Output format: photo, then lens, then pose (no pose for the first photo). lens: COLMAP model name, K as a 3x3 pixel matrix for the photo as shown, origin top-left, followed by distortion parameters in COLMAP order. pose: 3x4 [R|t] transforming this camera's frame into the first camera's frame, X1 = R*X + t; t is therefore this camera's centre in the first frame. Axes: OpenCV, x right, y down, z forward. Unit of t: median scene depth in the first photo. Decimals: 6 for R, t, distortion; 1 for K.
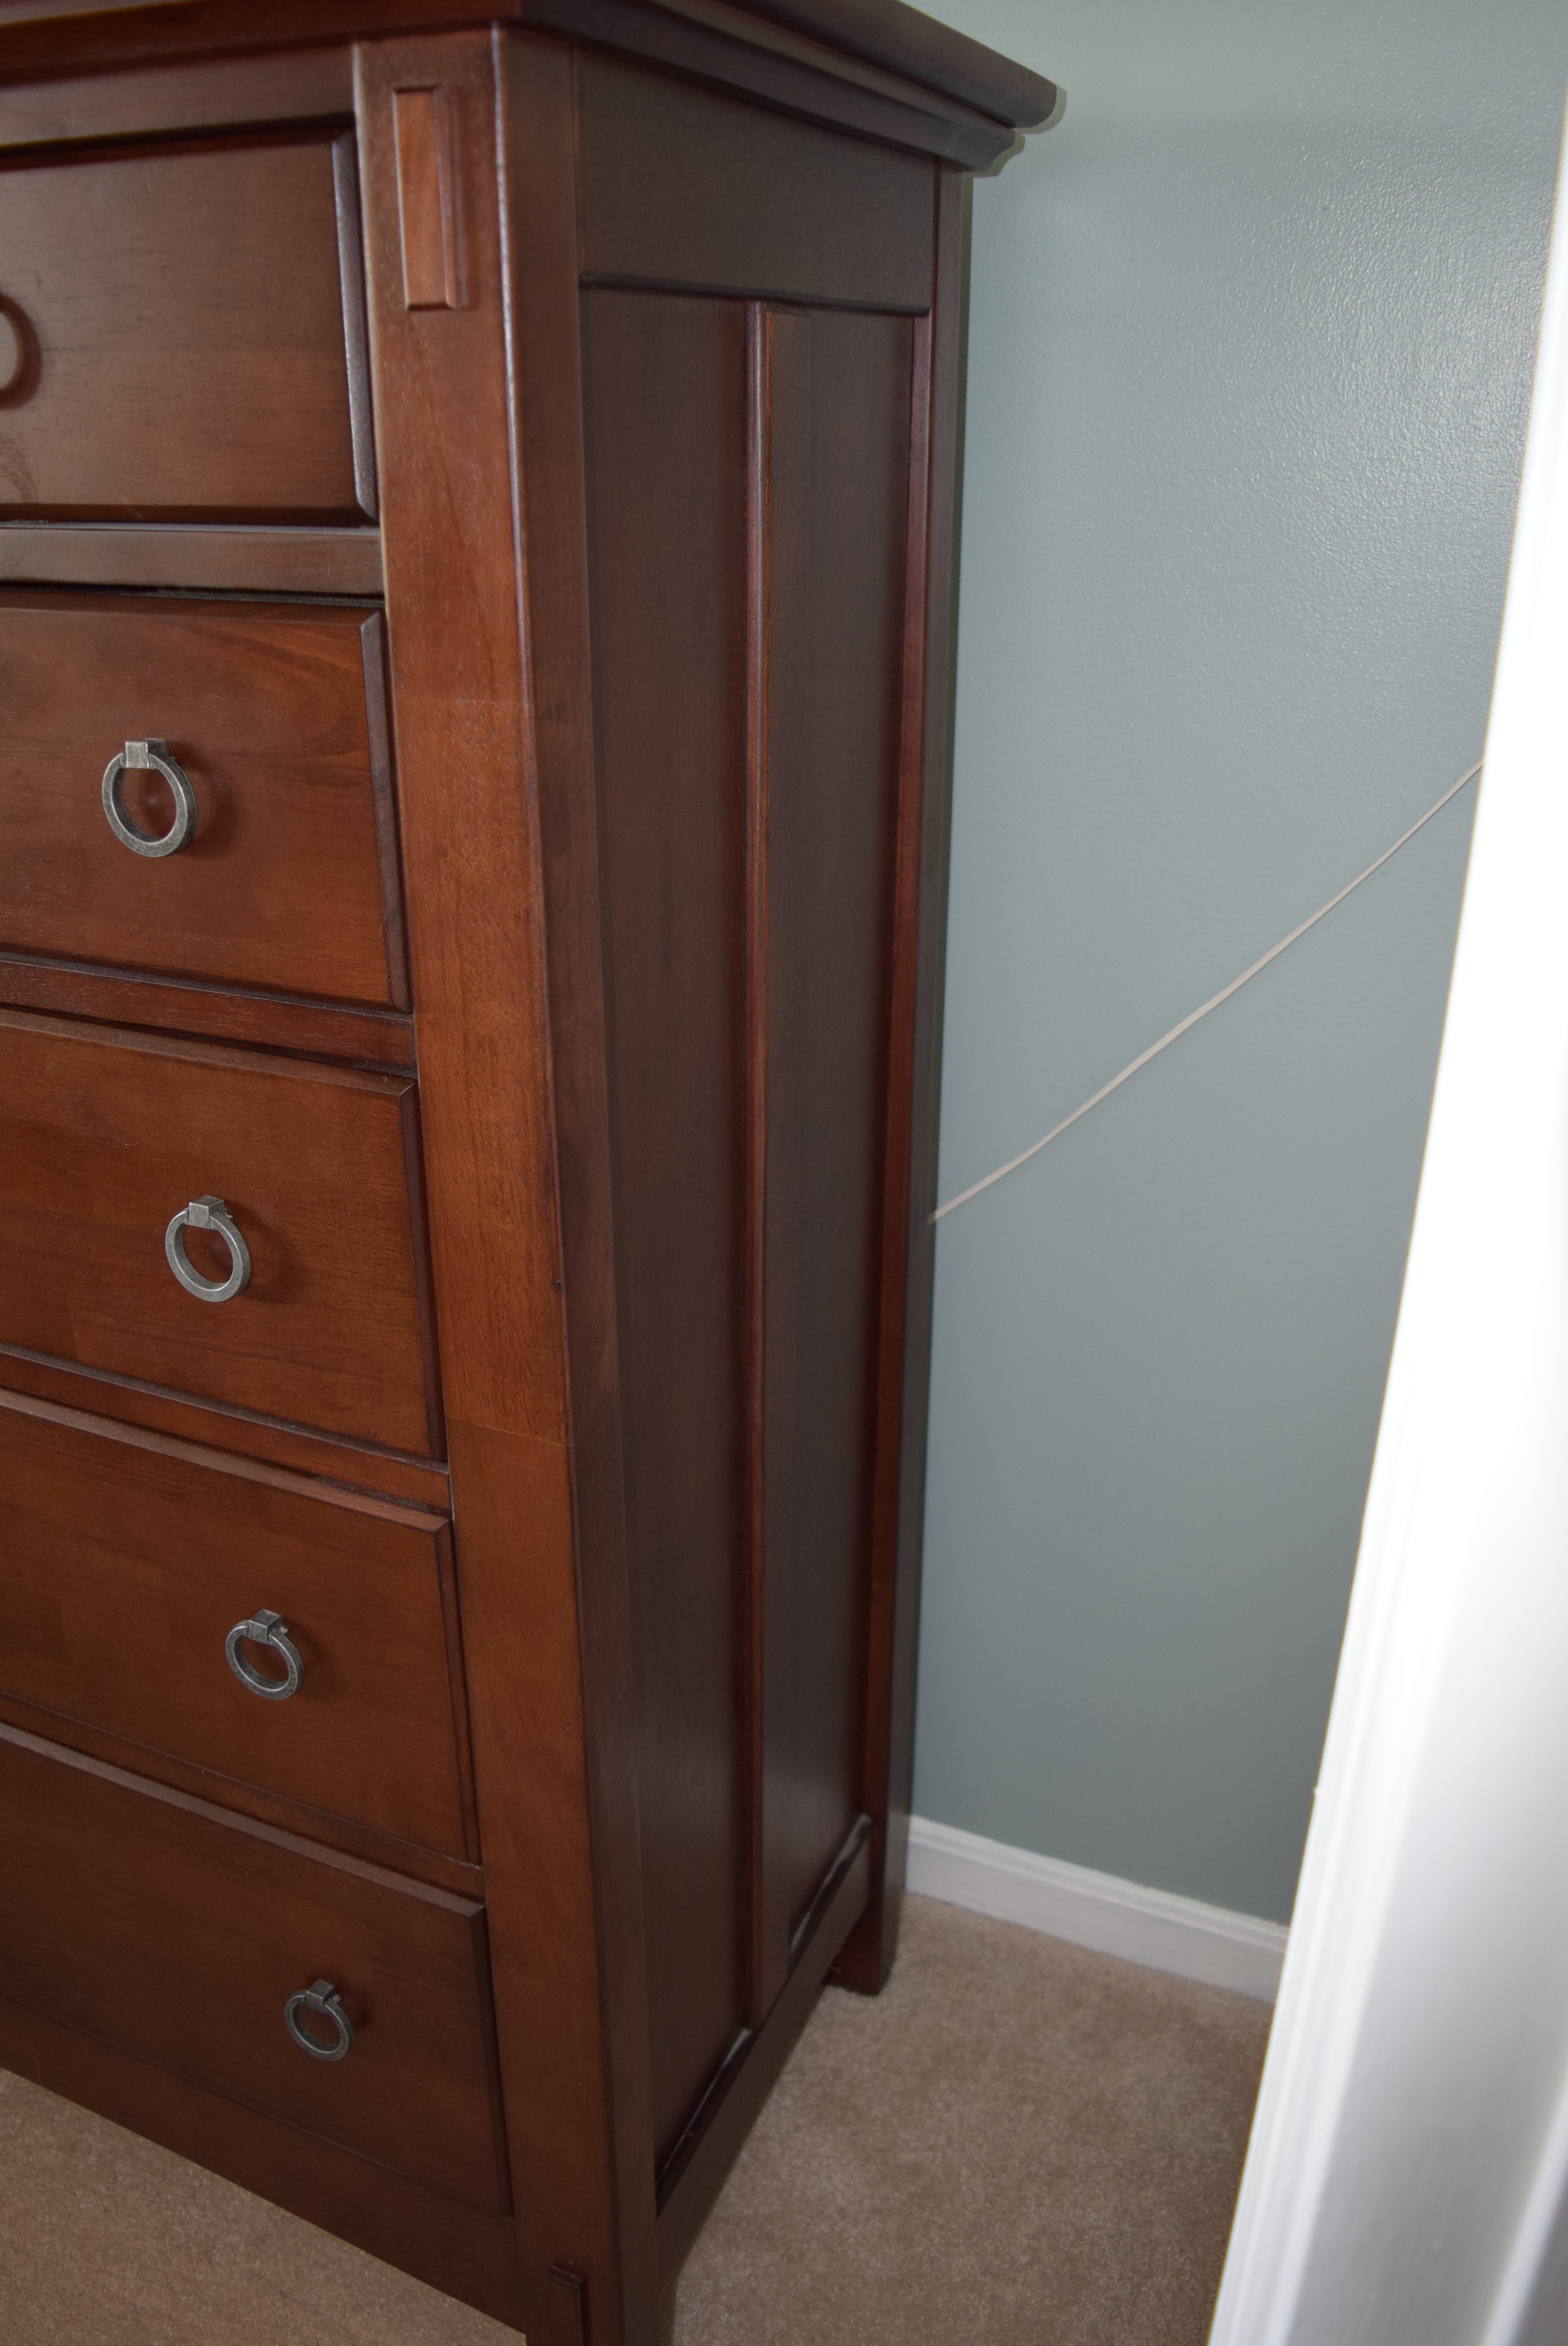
lens RADIAL K [[1825.8, 0, 750.4], [0, 1825.8, 1167.3], [0, 0, 1]] dist [-0.086930, 0.004580]
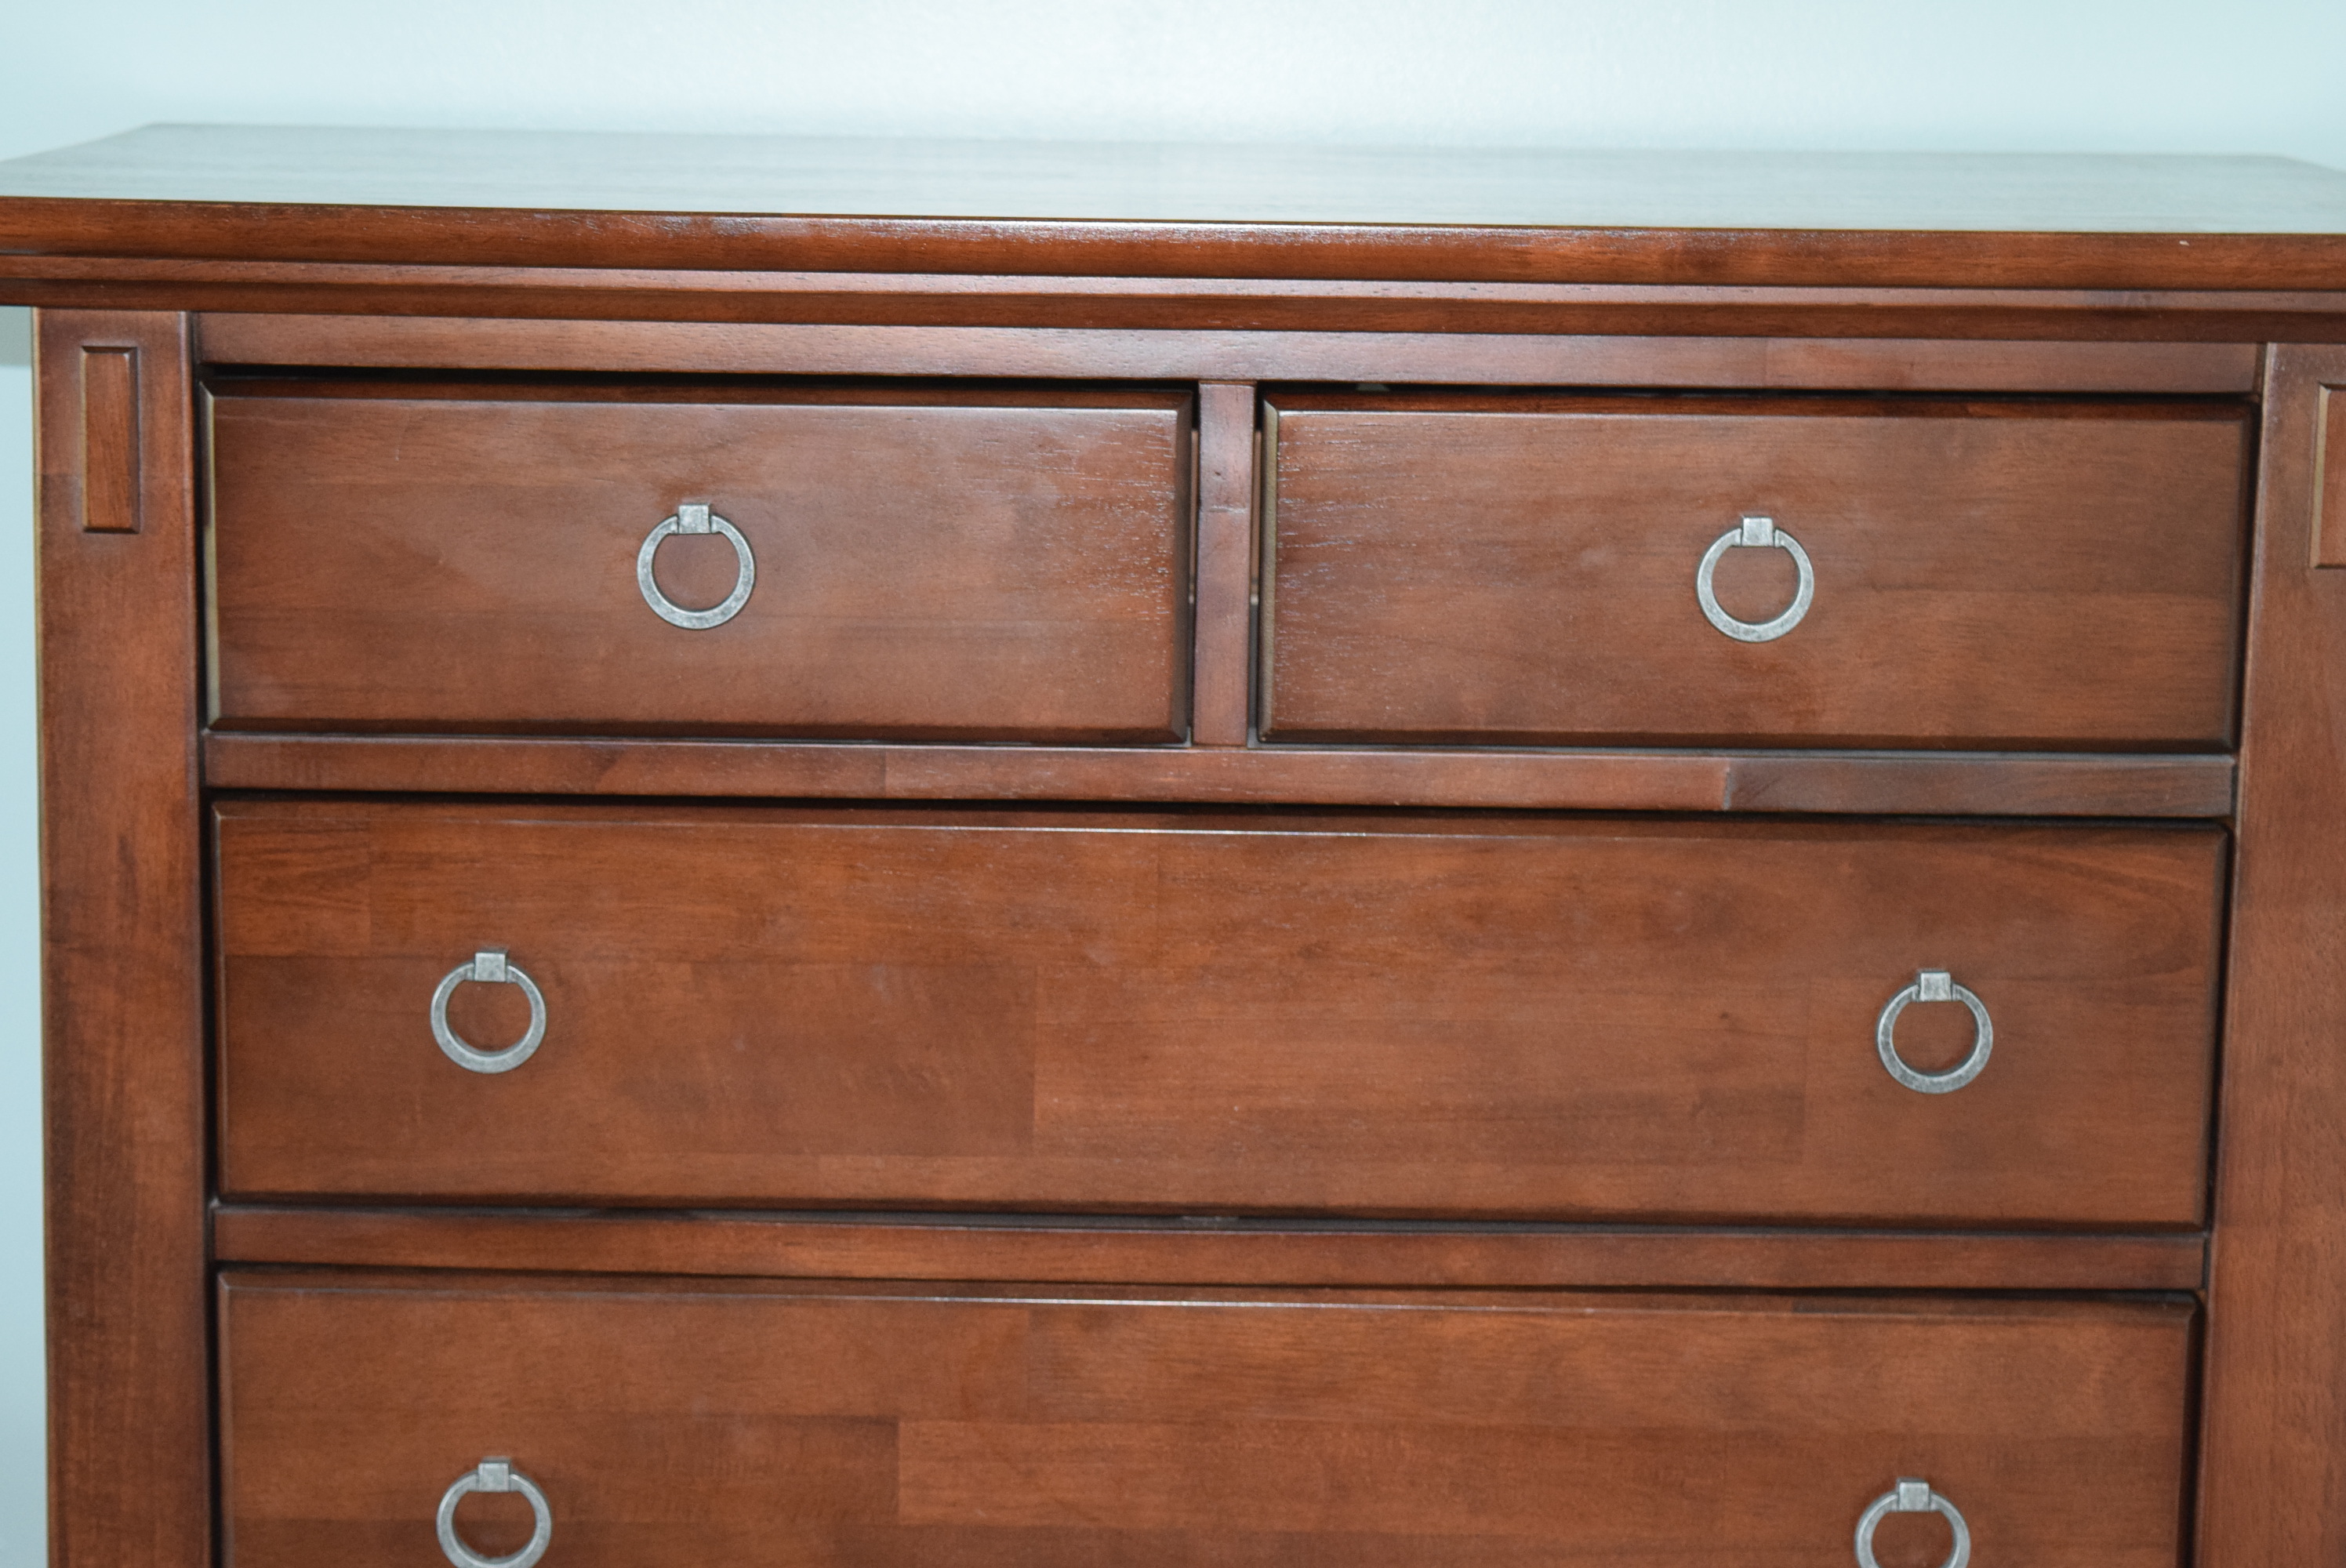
lens RADIAL K [[5104.8, 0, 1173.0], [0, 5104.8, 784.0], [0, 0, 1]] dist [0.095951, -0.065377]
pose [[0.909218, -0.066101, 0.411040, -1.826271], [0.151989, 0.971871, -0.179908, 0.092810], [-0.387586, 0.226049, 0.893688, -1.297097]]
